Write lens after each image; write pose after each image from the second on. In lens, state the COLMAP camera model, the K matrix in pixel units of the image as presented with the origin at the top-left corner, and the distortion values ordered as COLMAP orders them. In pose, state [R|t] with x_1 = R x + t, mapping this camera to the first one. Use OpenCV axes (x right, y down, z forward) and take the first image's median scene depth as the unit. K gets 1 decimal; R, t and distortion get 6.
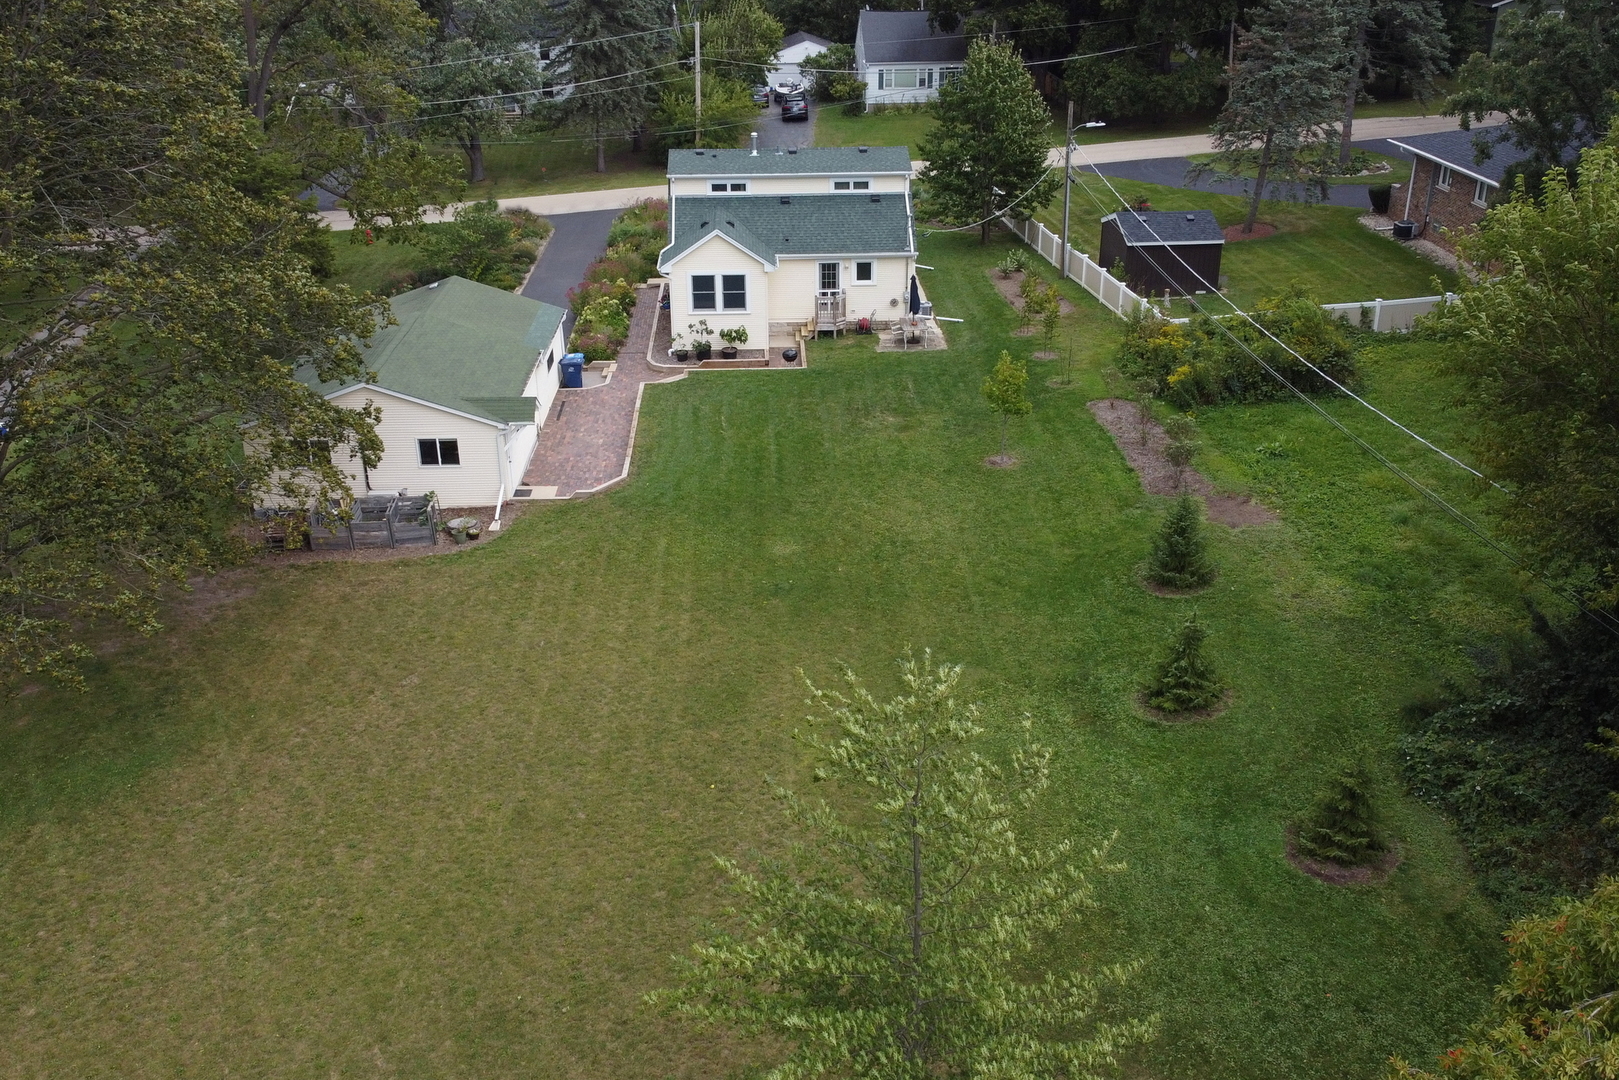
lens RADIAL K [[1414.0, 0, 805.0], [0, 1414.0, 545.0], [0, 0, 1]] dist [-0.008867, 0.001569]
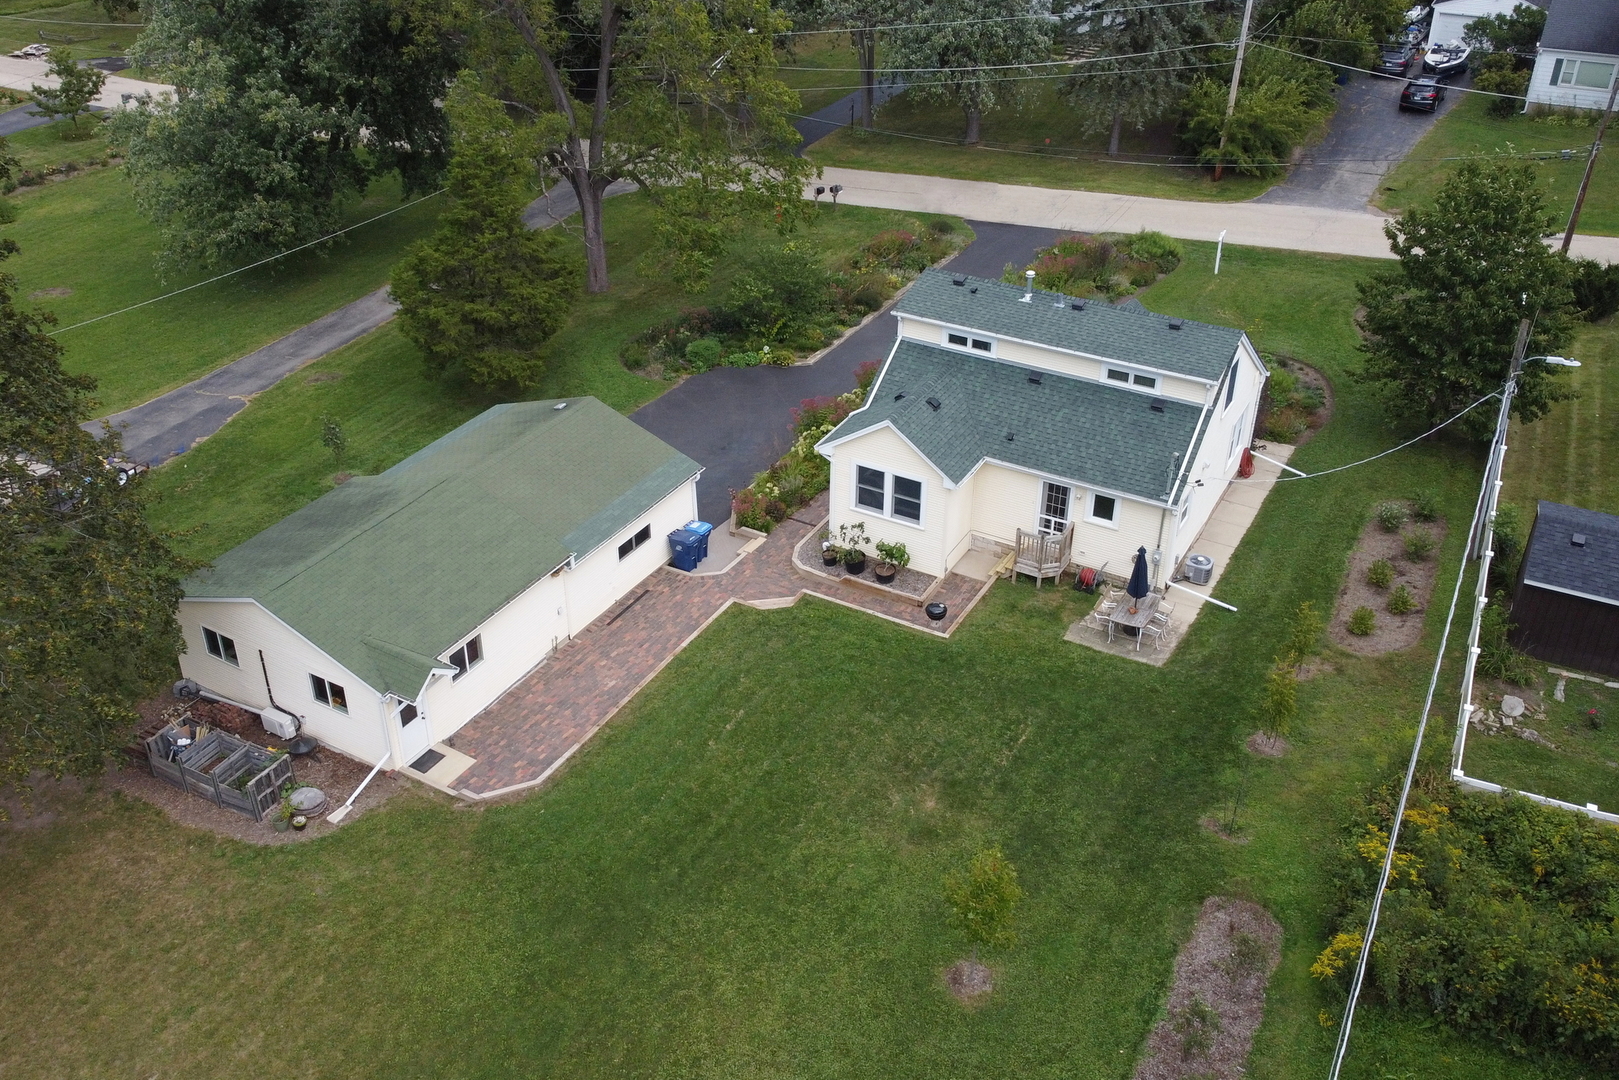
lens RADIAL K [[1414.0, 0, 795.4], [0, 1414.0, 541.6], [0, 0, 1]] dist [-0.008867, 0.001569]
pose [[0.844336, 0.289498, -0.450875, 0.237492], [-0.230575, 0.955888, 0.181968, -0.274354], [0.483666, -0.049682, 0.873842, 0.316952]]
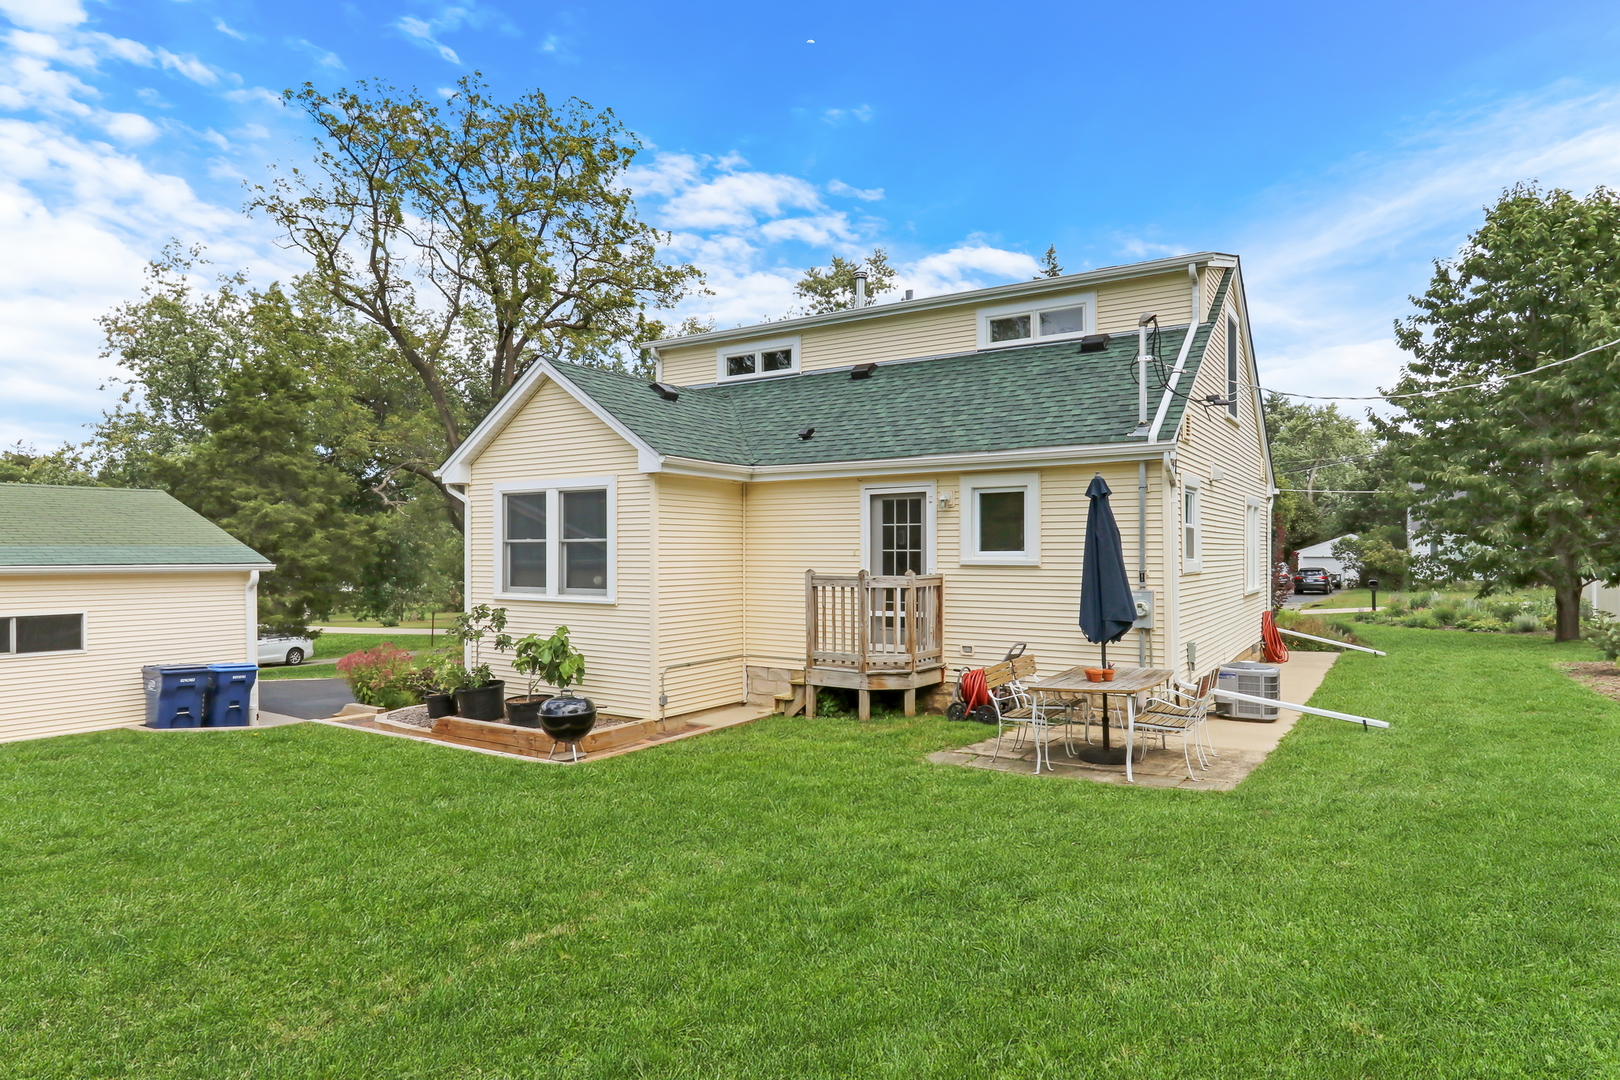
lens RADIAL K [[935.2, 0, 809.4], [0, 935.2, 539.5], [0, 0, 1]] dist [0.003660, 0.000508]
pose [[0.819735, -0.002787, -0.572736, 0.125957], [-0.248990, 0.898815, -0.360743, -0.107733], [0.515789, 0.438319, 0.736097, 0.843849]]
